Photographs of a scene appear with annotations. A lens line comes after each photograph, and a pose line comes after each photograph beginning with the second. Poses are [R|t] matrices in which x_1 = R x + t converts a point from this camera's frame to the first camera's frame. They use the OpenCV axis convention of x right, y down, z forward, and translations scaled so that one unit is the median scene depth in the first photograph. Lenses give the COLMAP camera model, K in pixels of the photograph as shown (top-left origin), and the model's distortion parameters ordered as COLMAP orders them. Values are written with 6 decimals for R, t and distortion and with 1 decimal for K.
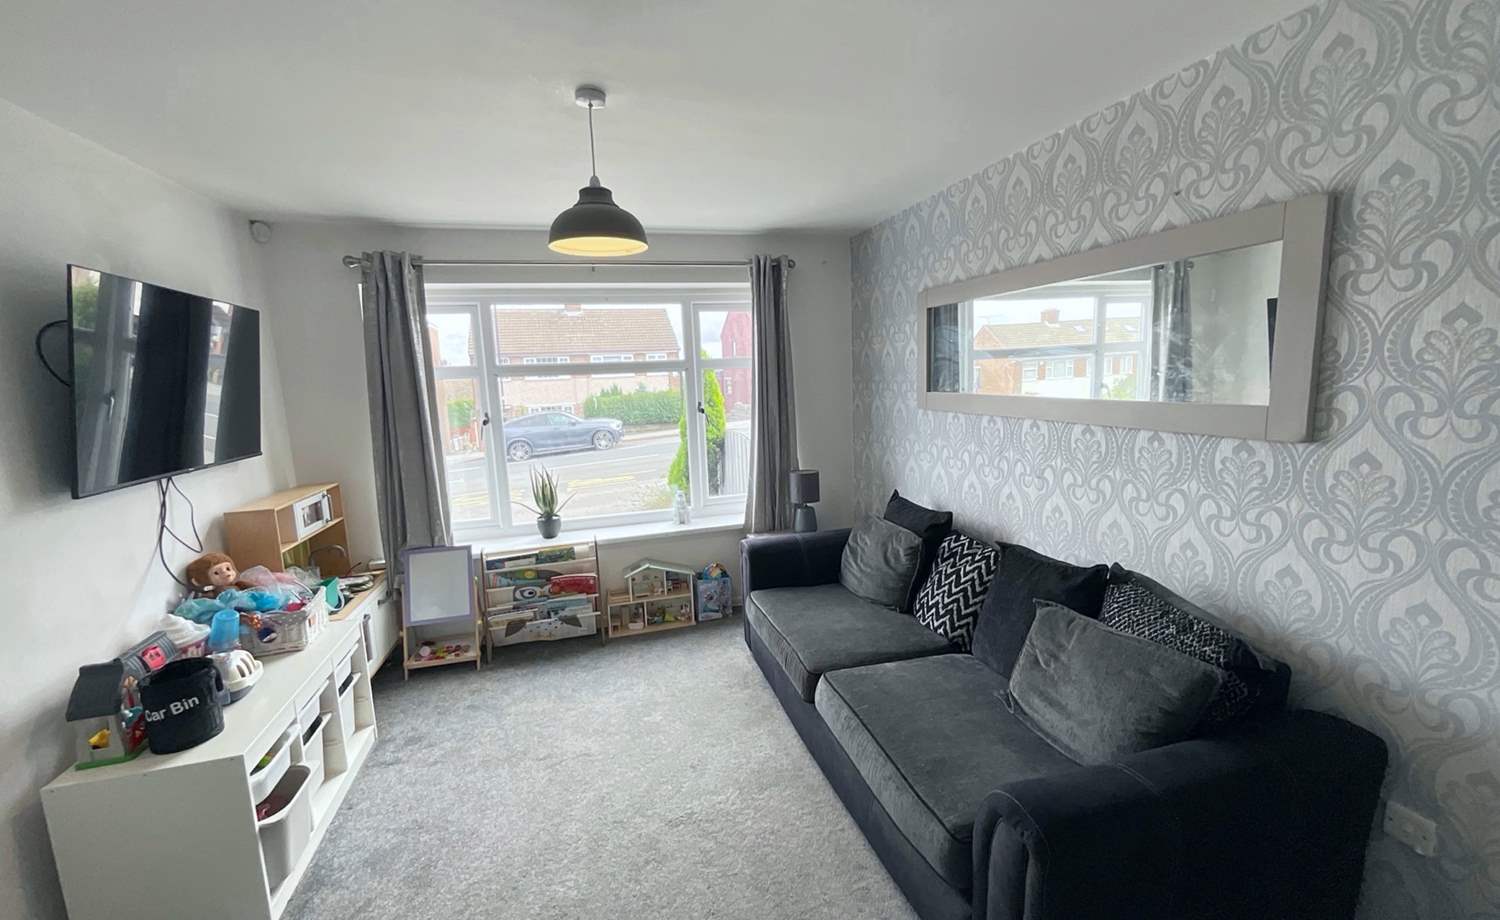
lens RADIAL K [[611.5, 0, 748.8], [0, 611.5, 462.1], [0, 0, 1]] dist [-0.003032, 0.002758]
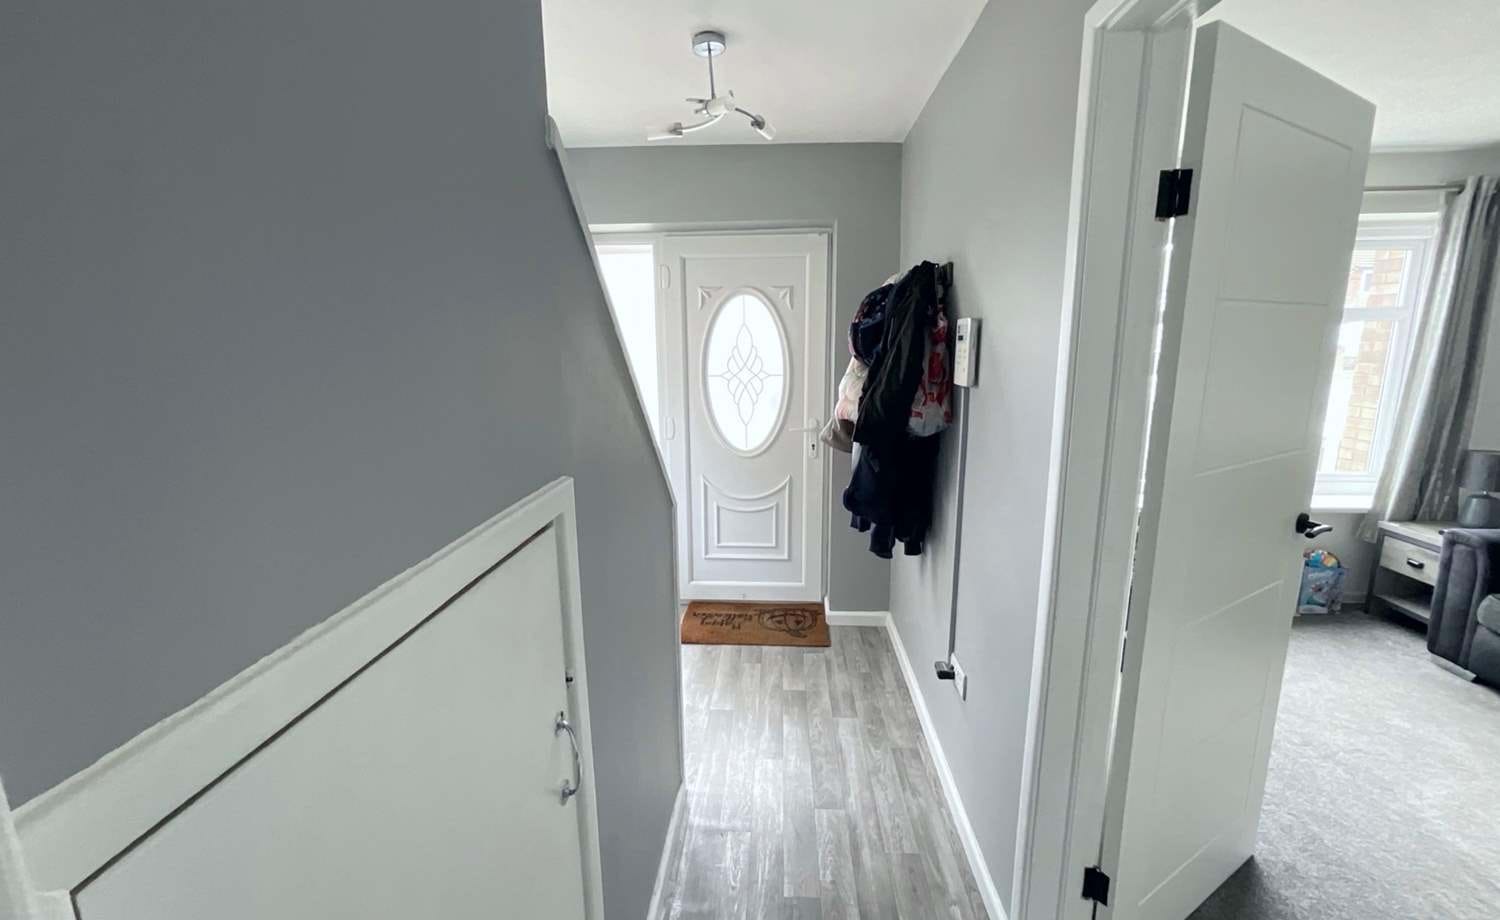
lens RADIAL K [[611.5, 0, 742.1], [0, 611.5, 462.2], [0, 0, 1]] dist [-0.003032, 0.002758]
pose [[0.941739, 0.084511, -0.325553, -0.737814], [-0.065781, 0.995505, 0.068138, 0.049970], [0.329848, -0.042753, 0.943065, -0.099630]]
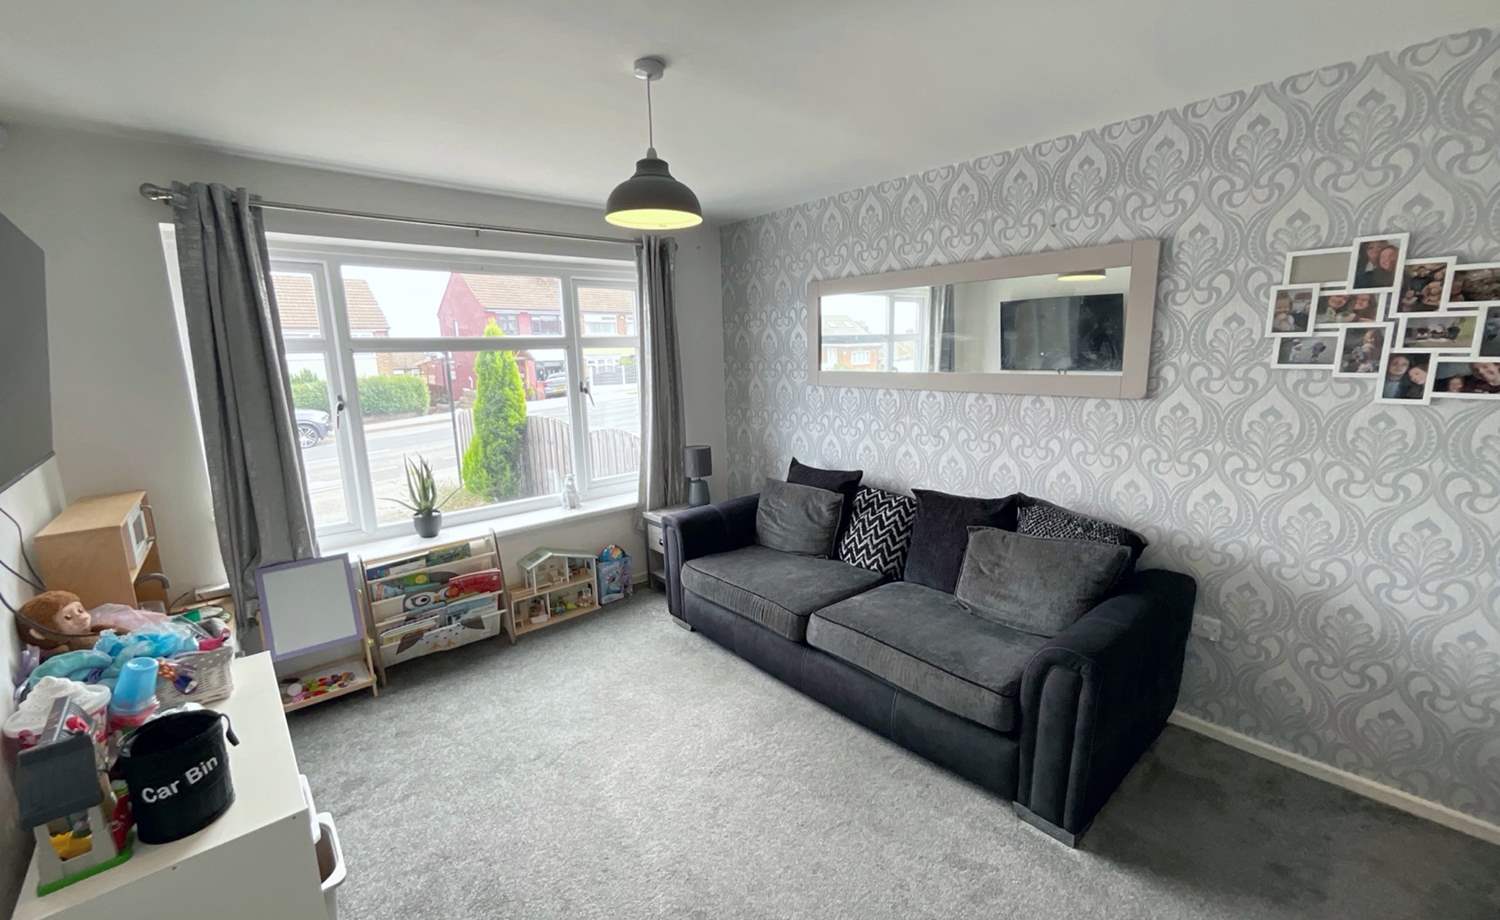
lens RADIAL K [[611.5, 0, 749.6], [0, 611.5, 461.6], [0, 0, 1]] dist [-0.003032, 0.002758]
pose [[0.903423, -0.060258, 0.424495, -0.355401], [0.050897, 0.998146, 0.033369, 0.012874], [-0.425719, -0.008540, 0.904815, 0.011754]]
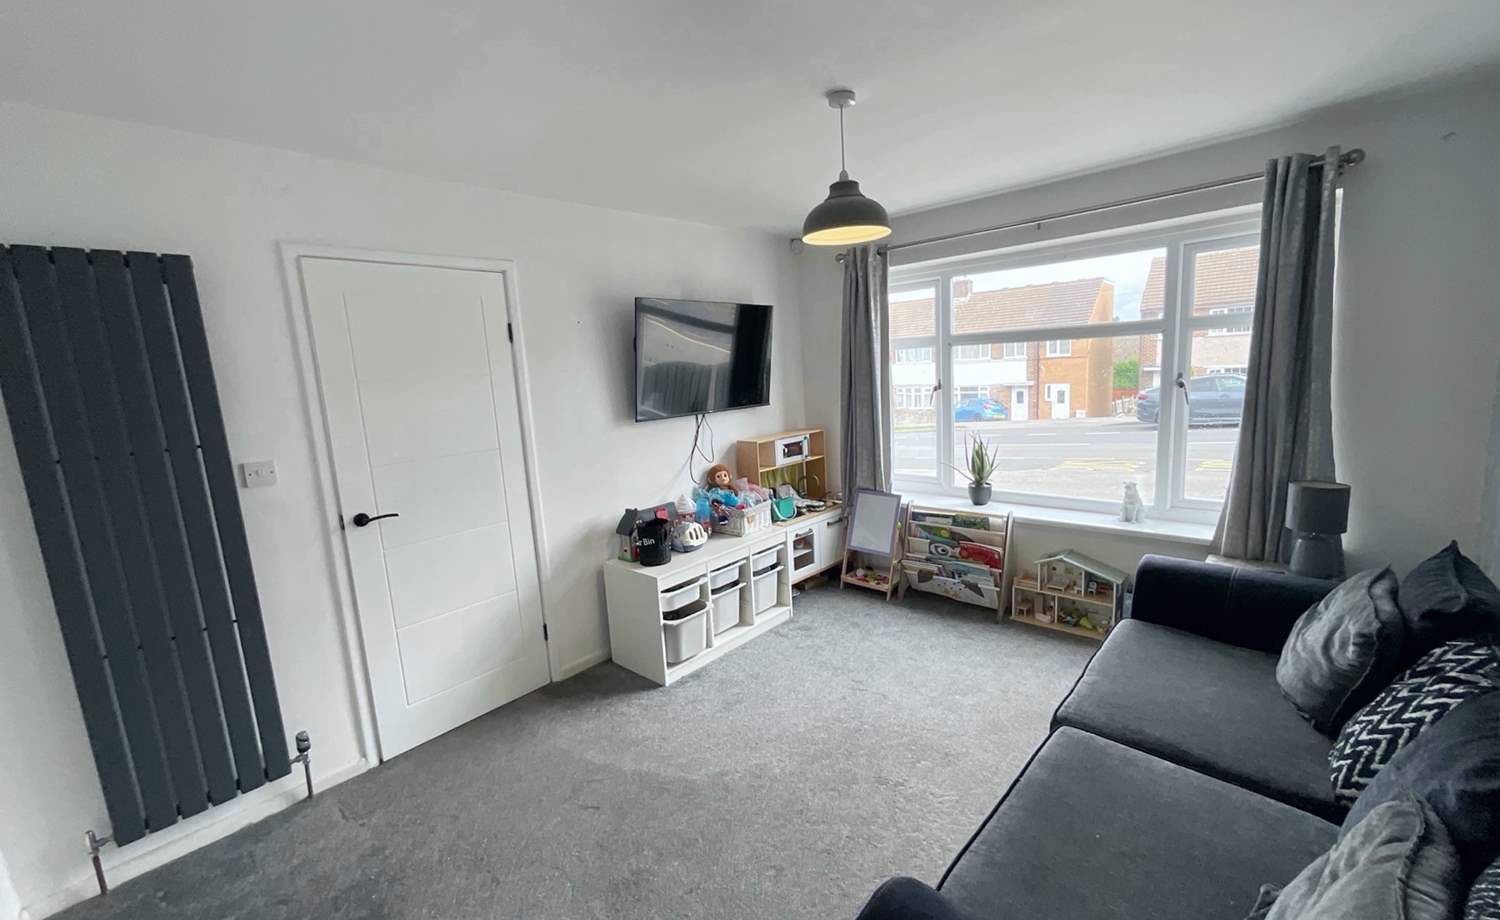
lens RADIAL K [[611.5, 0, 748.8], [0, 611.5, 460.6], [0, 0, 1]] dist [-0.003032, 0.002758]
pose [[0.520591, 0.142388, -0.841850, 0.413164], [-0.085953, 0.989727, 0.114247, -0.040893], [0.849469, 0.012884, 0.527482, 0.176679]]
